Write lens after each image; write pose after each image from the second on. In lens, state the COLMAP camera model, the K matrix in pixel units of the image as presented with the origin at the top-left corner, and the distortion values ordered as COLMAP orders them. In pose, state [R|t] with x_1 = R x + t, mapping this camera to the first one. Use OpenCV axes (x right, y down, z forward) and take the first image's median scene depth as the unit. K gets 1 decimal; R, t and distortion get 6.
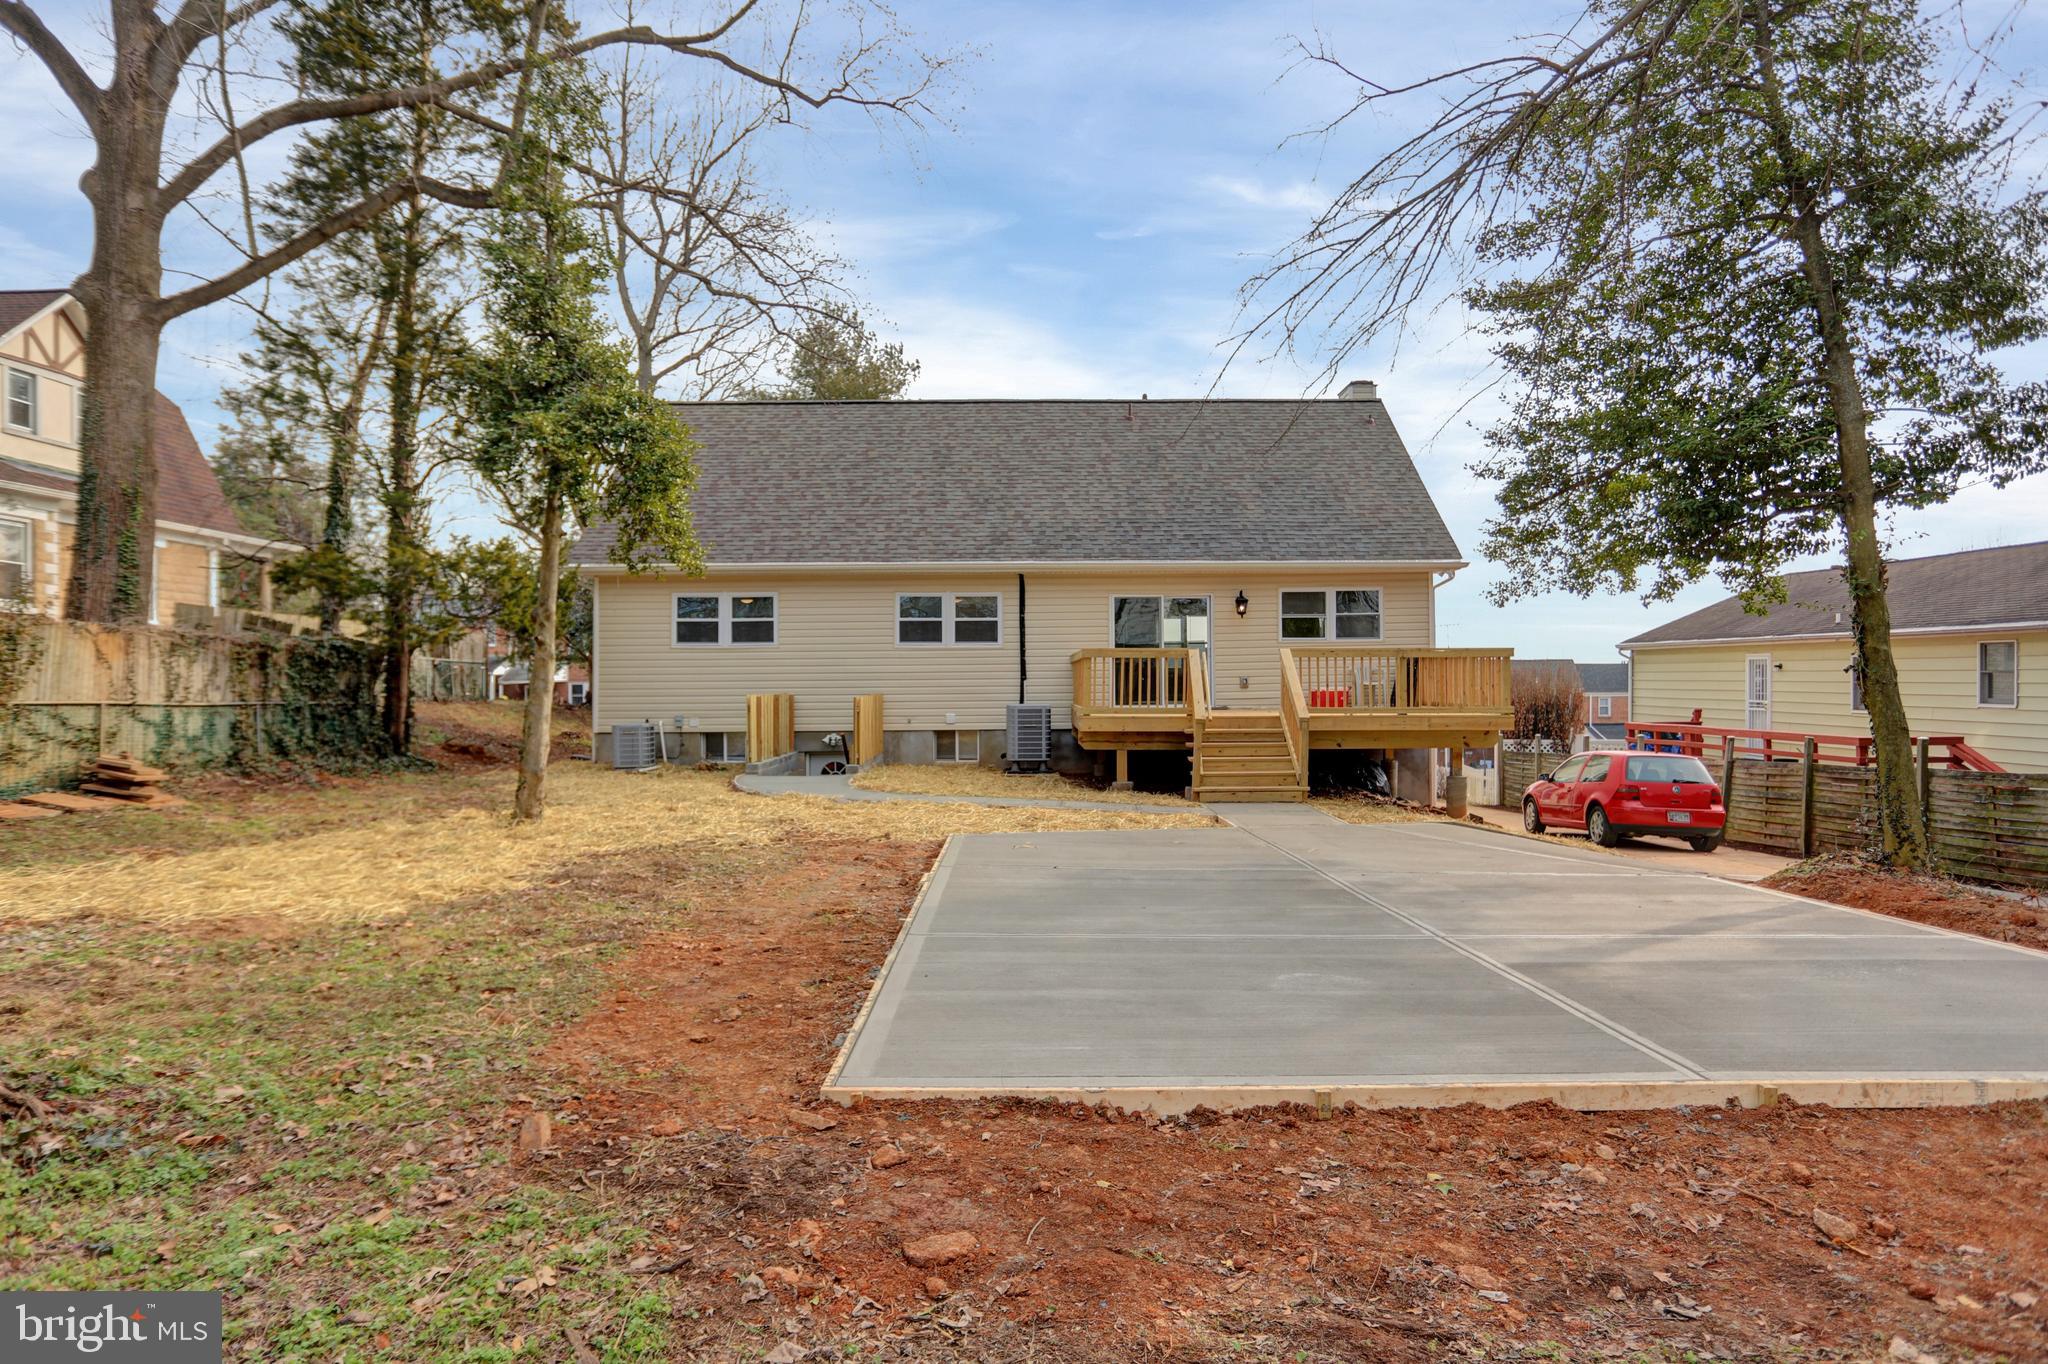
lens RADIAL K [[1264.2, 0, 1024.0], [0, 1264.2, 682.0], [0, 0, 1]] dist [-0.045139, 0.047232]
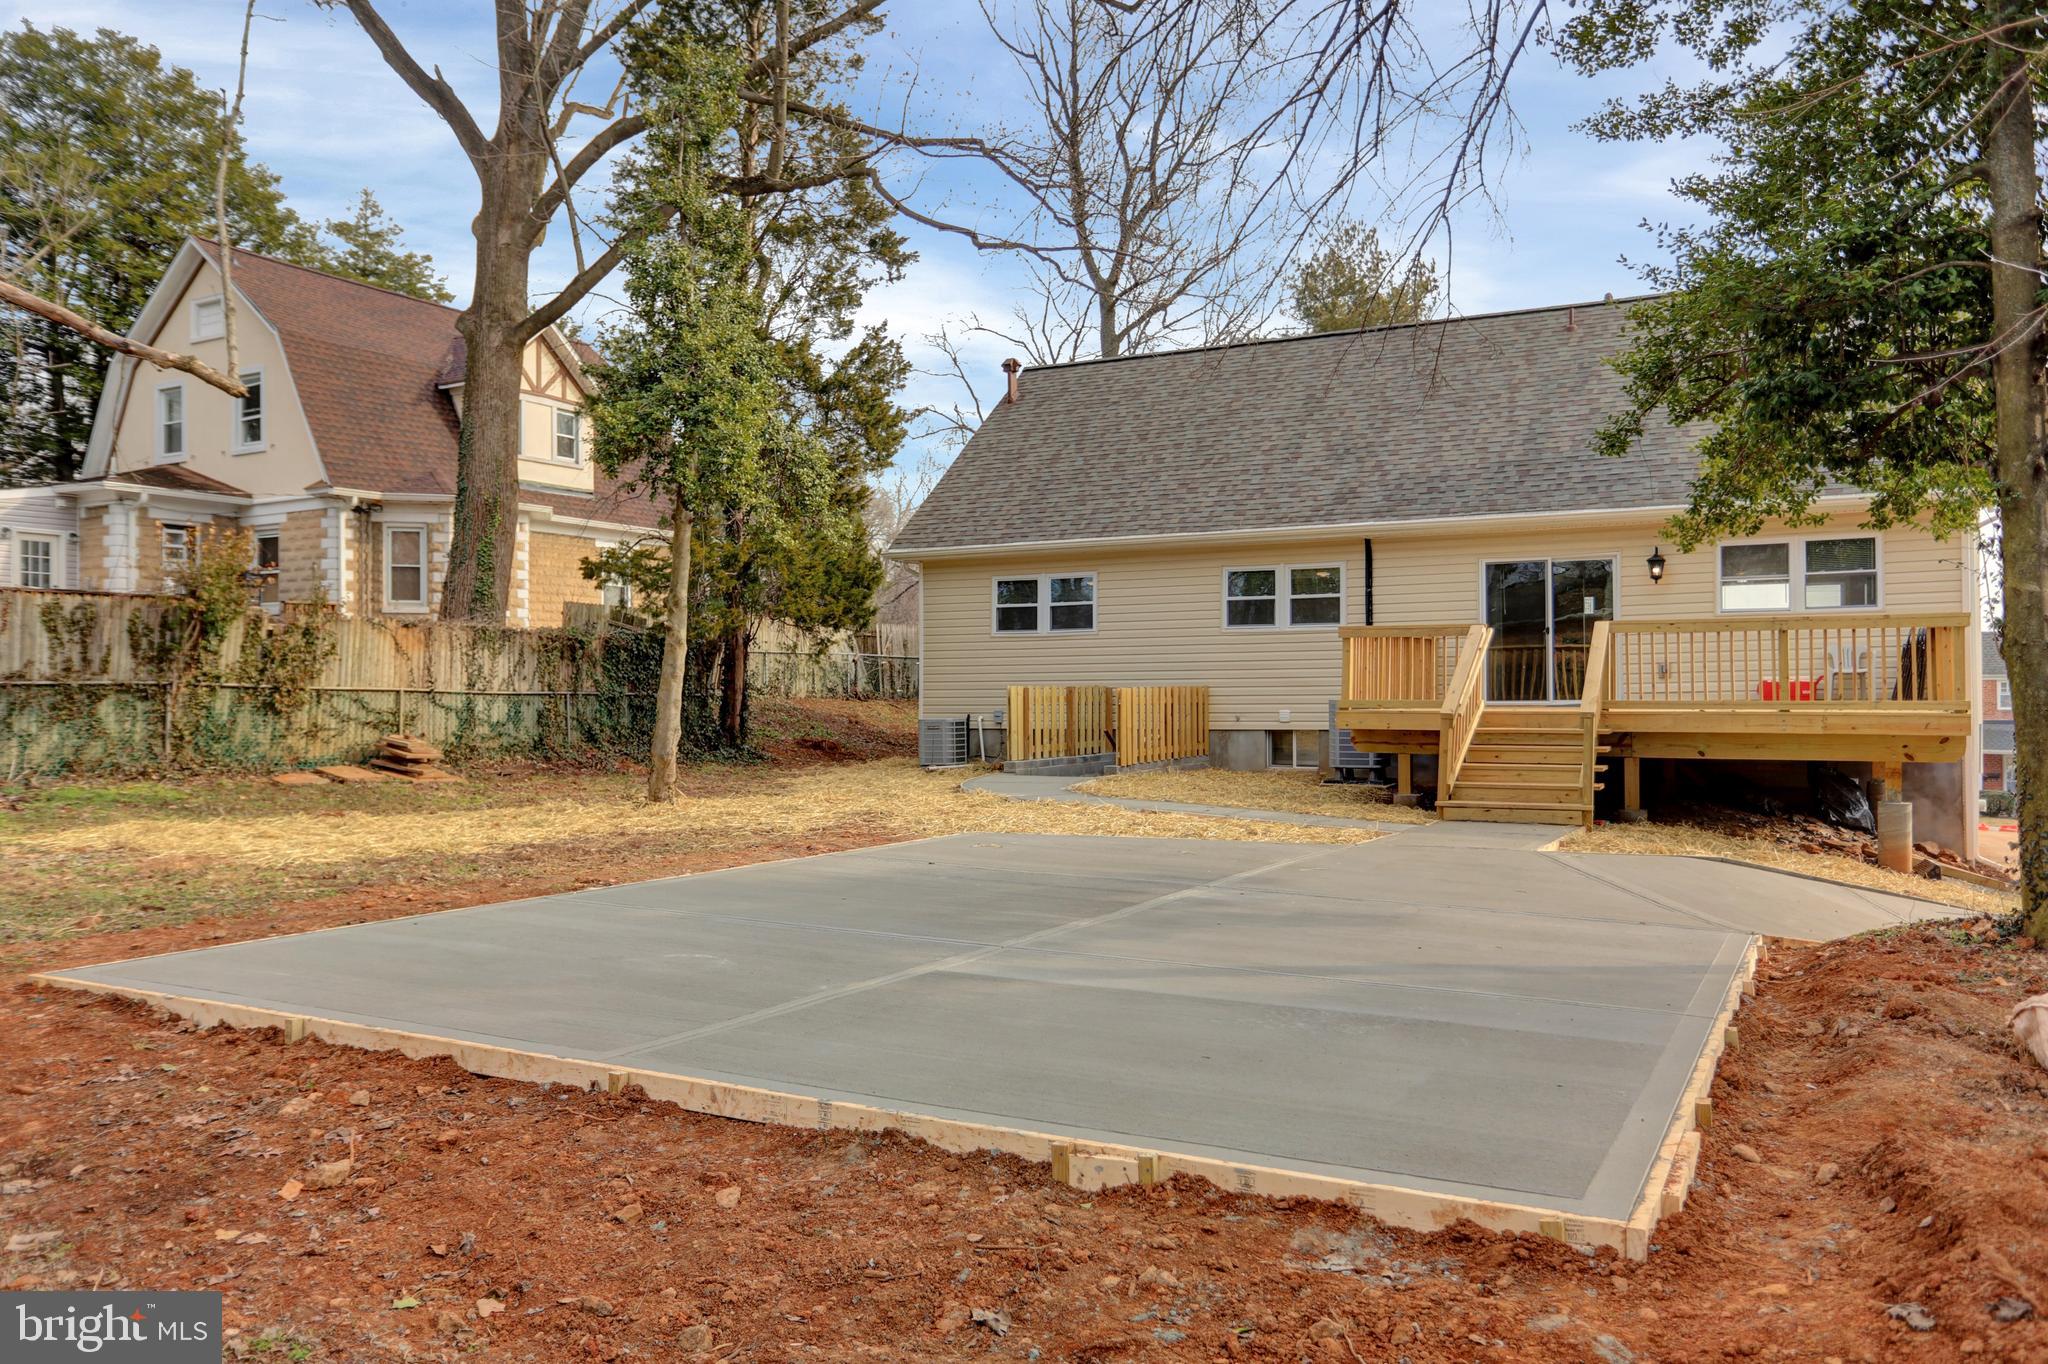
lens RADIAL K [[1523.4, 0, 1024.0], [0, 1523.4, 682.0], [0, 0, 1]] dist [-0.007482, 0.002233]
pose [[0.878955, -0.002480, -0.476899, 0.270358], [0.001076, 0.999994, -0.003218, 0.009530], [0.476904, 0.002315, 0.878952, 0.036384]]
